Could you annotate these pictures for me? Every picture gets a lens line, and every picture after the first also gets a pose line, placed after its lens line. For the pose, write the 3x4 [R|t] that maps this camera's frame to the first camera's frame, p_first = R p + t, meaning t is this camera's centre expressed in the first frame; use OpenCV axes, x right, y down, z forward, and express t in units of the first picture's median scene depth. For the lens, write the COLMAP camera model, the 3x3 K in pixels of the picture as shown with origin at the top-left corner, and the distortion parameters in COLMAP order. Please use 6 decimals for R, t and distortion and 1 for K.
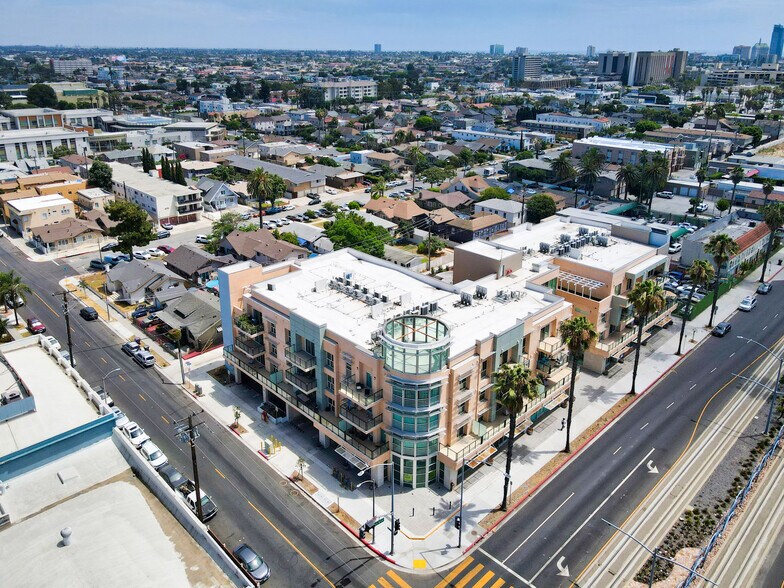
lens RADIAL K [[606.5, 0, 381.1], [0, 606.5, 220.5], [0, 0, 1]] dist [-0.004142, 0.002121]
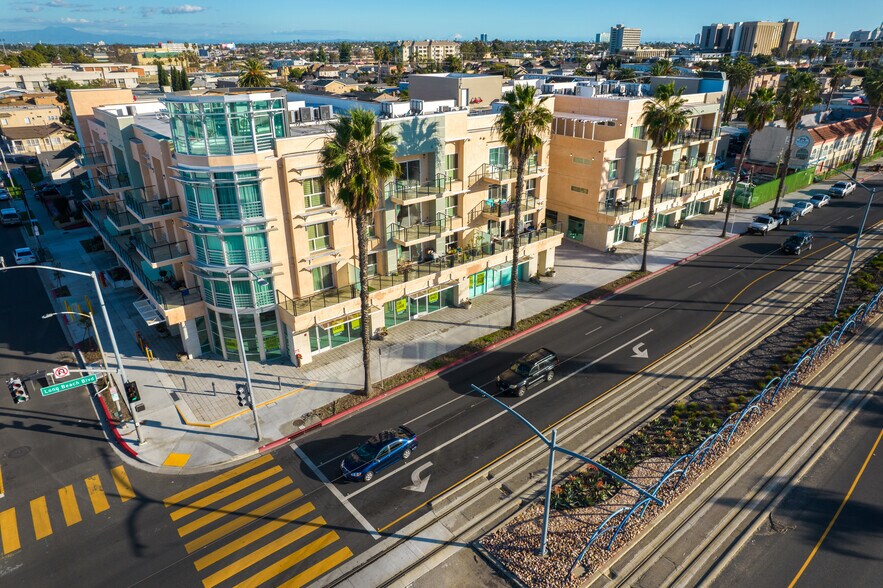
lens RADIAL K [[572.7, 0, 446.7], [0, 572.7, 293.2], [0, 0, 1]] dist [-0.076083, 0.063679]
pose [[0.997394, 0.027191, -0.066822, 0.119355], [-0.017725, 0.990221, 0.138374, 0.112882], [0.069931, -0.136829, 0.988123, 0.174166]]
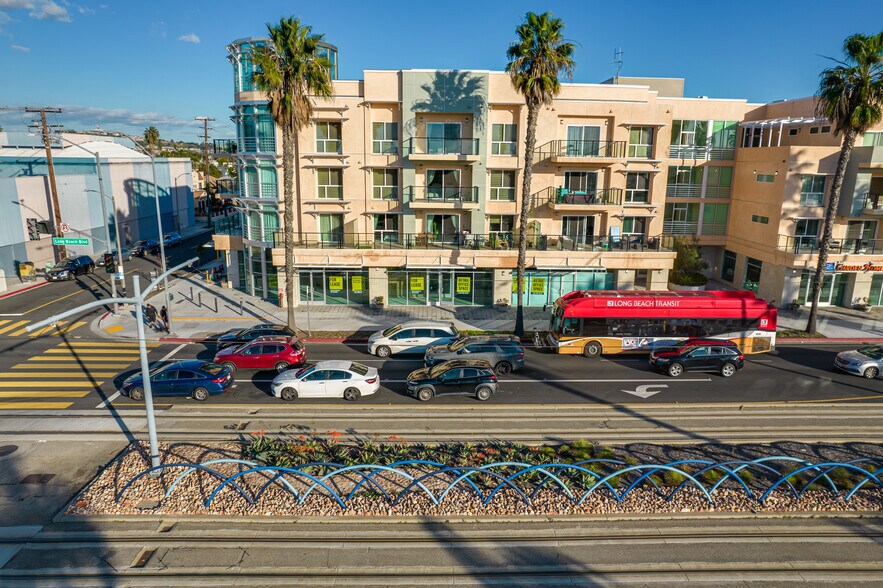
lens RADIAL K [[571.7, 0, 433.7], [0, 571.7, 295.2], [0, 0, 1]] dist [-0.058750, 0.007573]
pose [[0.723585, 0.167401, -0.669628, 0.241178], [-0.204709, 0.978543, 0.023422, 0.152676], [0.659180, 0.120131, 0.742327, 0.263013]]
